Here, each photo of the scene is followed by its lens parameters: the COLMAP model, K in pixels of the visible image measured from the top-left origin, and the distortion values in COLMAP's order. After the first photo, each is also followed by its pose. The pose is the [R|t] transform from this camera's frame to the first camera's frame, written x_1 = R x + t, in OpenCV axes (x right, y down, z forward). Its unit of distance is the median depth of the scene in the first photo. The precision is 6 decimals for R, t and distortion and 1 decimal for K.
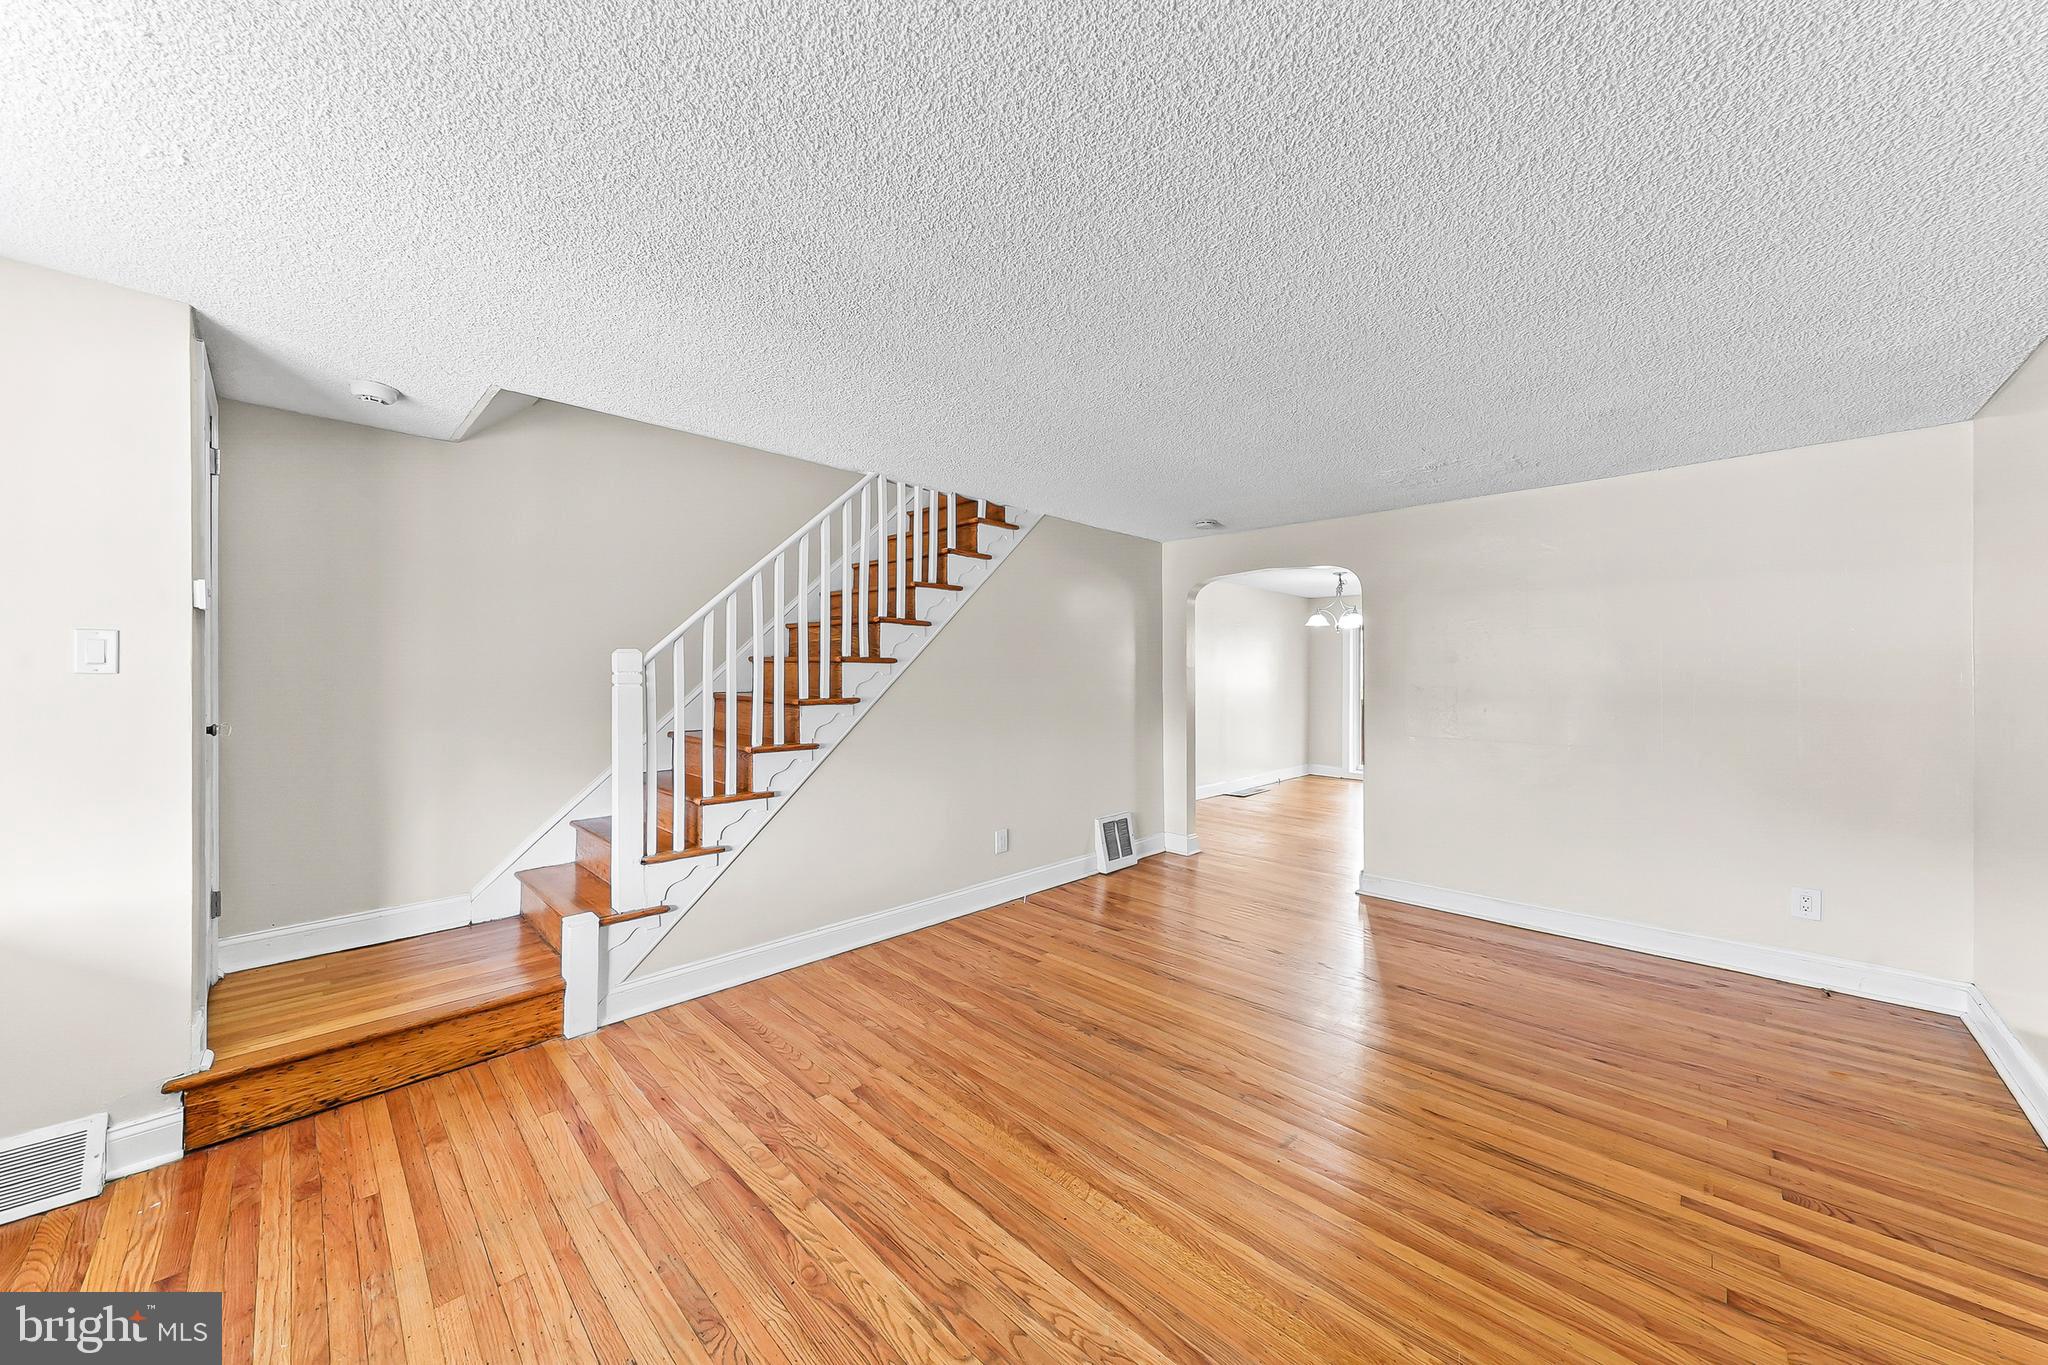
lens RADIAL K [[719.4, 0, 1023.1], [0, 719.4, 674.7], [0, 0, 1]] dist [-0.010257, 0.000108]
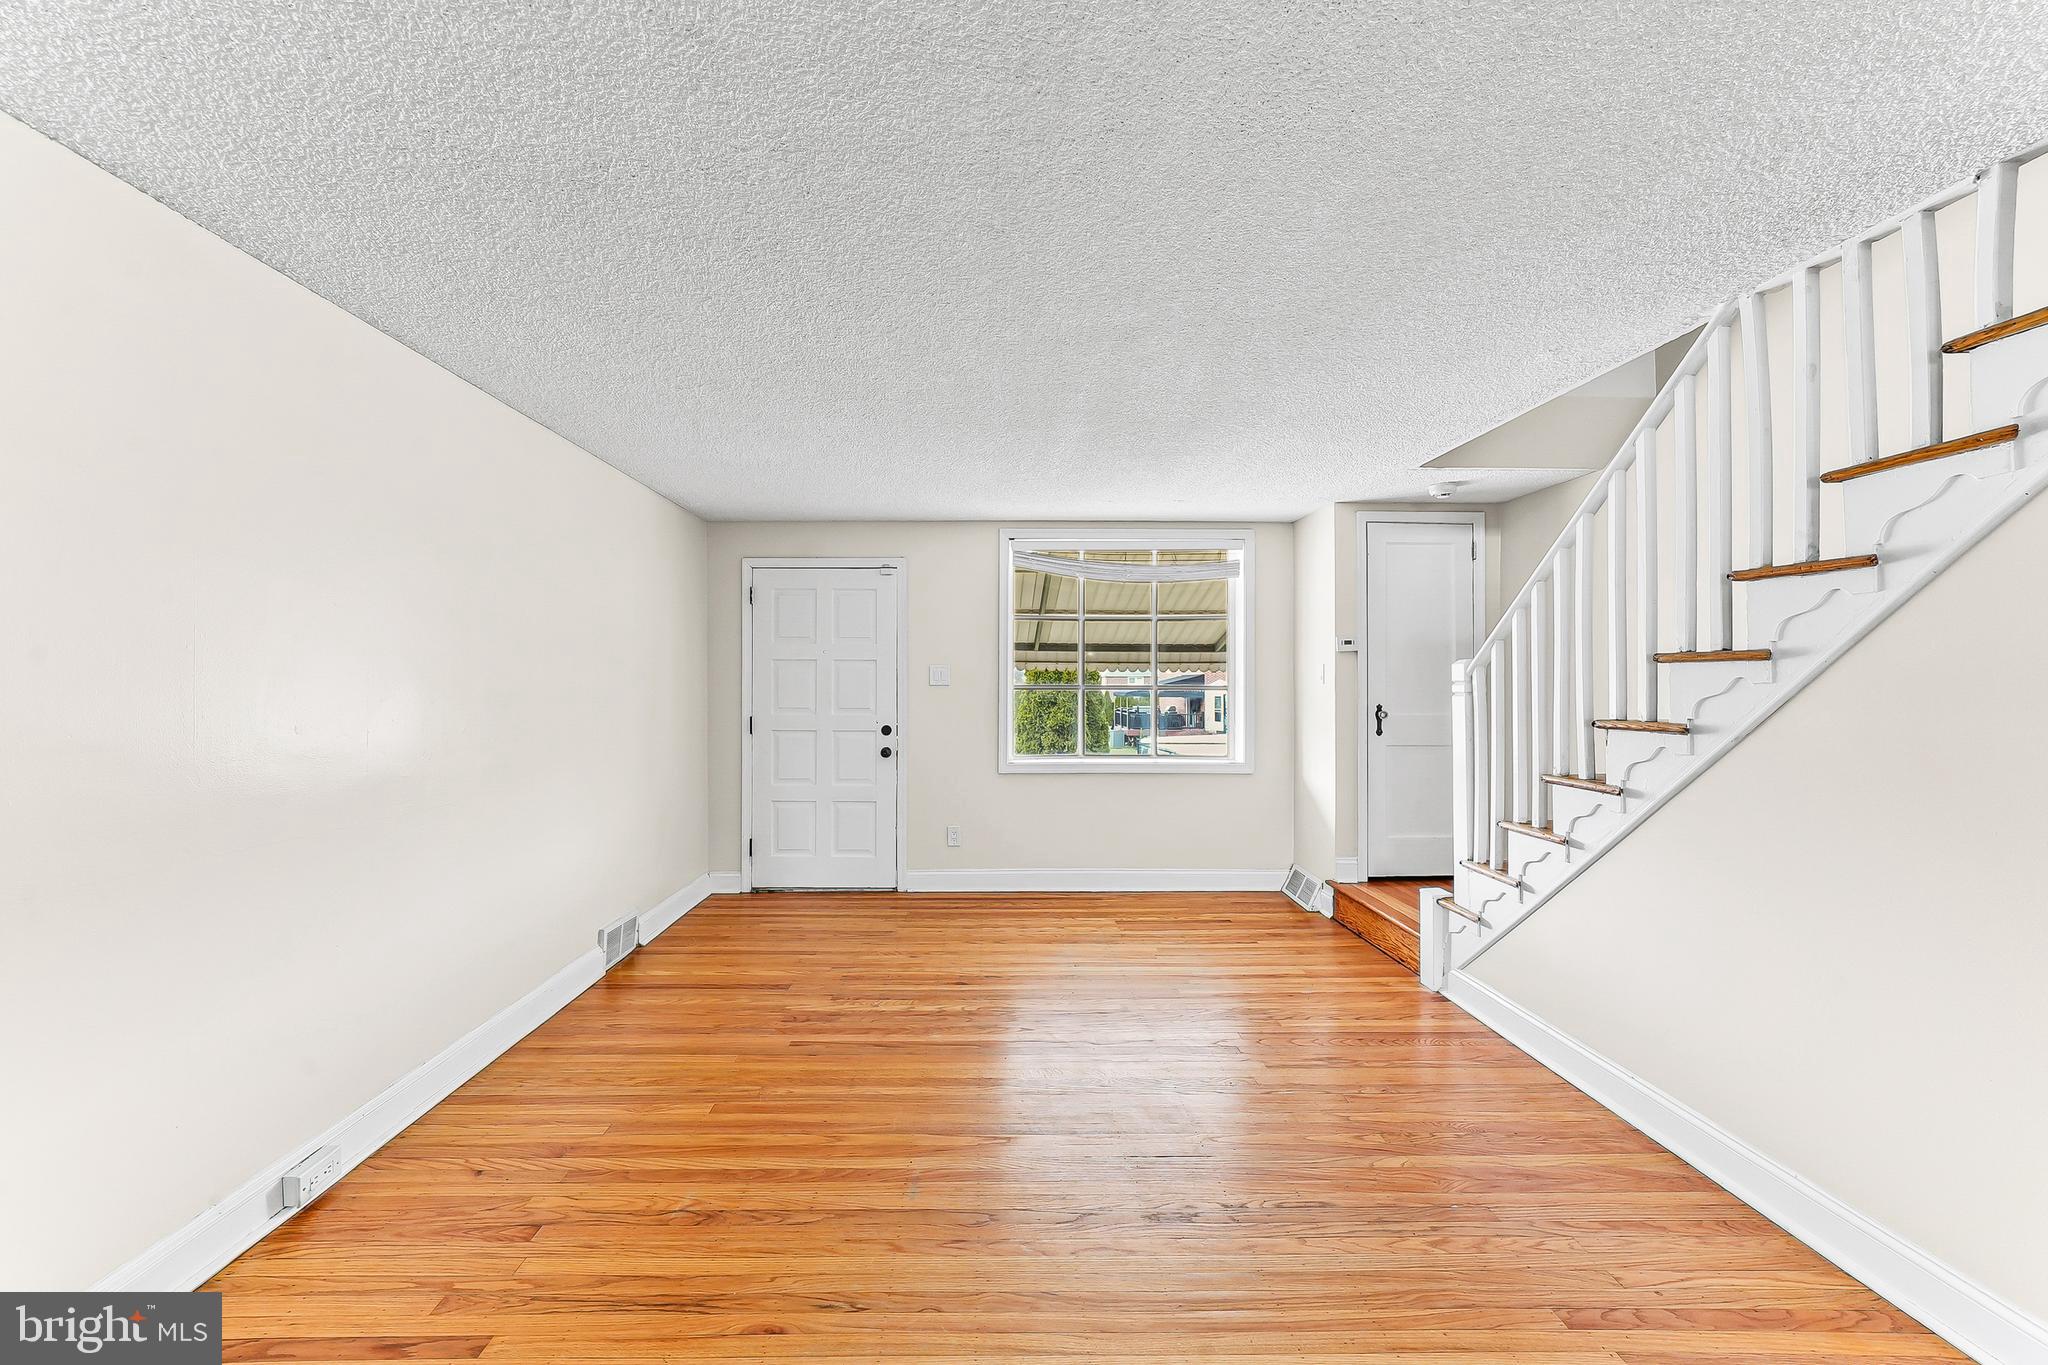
lens RADIAL K [[719.4, 0, 984.0], [0, 719.4, 676.9], [0, 0, 1]] dist [-0.010257, 0.000108]
pose [[-0.705478, -0.004744, -0.708716, 0.862504], [-0.003911, 0.999988, -0.002800, -0.003176], [0.708722, 0.000797, -0.705488, 1.530250]]
